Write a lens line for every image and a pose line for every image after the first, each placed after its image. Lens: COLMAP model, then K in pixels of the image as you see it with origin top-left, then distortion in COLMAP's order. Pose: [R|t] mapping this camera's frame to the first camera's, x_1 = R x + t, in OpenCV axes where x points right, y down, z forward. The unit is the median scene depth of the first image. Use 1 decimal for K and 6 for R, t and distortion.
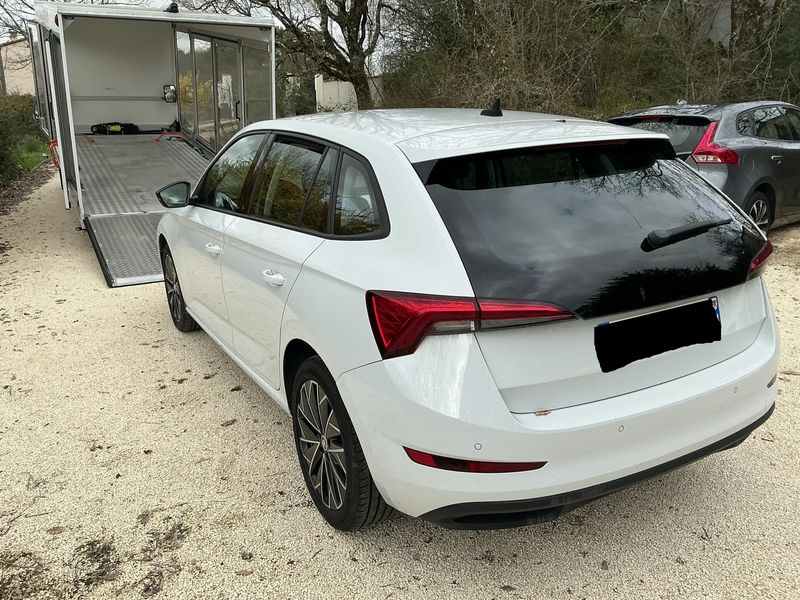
lens RADIAL K [[666.6, 0, 396.1], [0, 666.6, 301.6], [0, 0, 1]] dist [0.113702, -0.244307]
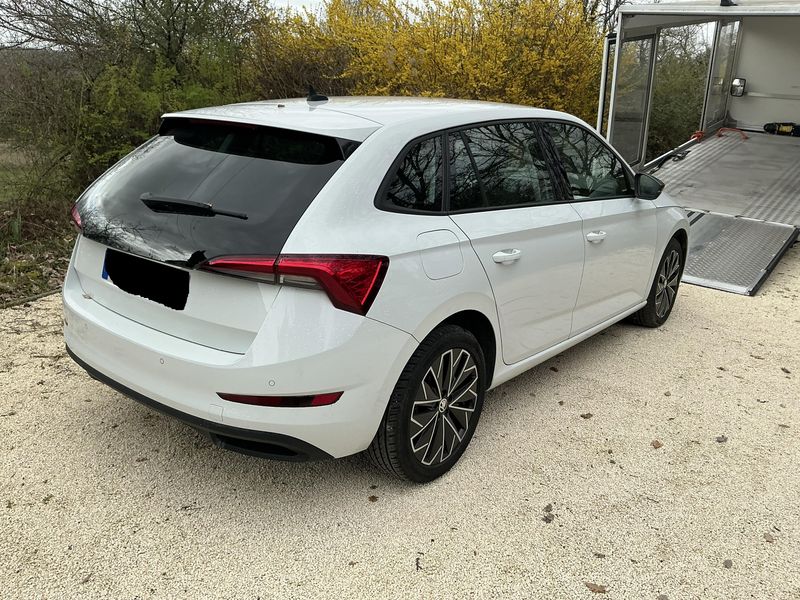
lens RADIAL K [[676.7, 0, 387.3], [0, 676.7, 300.6], [0, 0, 1]] dist [-0.019116, -0.010577]
pose [[0.356811, 0.307643, -0.882067, 1.267246], [-0.304303, 0.930995, 0.201612, -0.230713], [0.883224, 0.196479, 0.425806, 0.688784]]
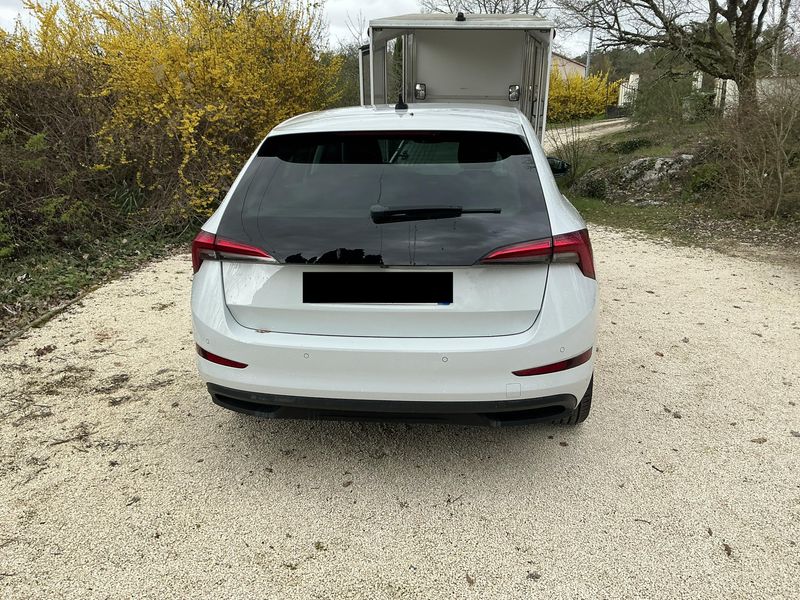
lens RADIAL K [[666.6, 0, 396.1], [0, 666.6, 301.6], [0, 0, 1]] dist [0.113702, -0.244307]
pose [[0.807061, 0.173124, -0.564518, 0.851683], [-0.173158, 0.983411, 0.054034, -0.005620], [0.564507, 0.054142, 0.823650, 0.045533]]
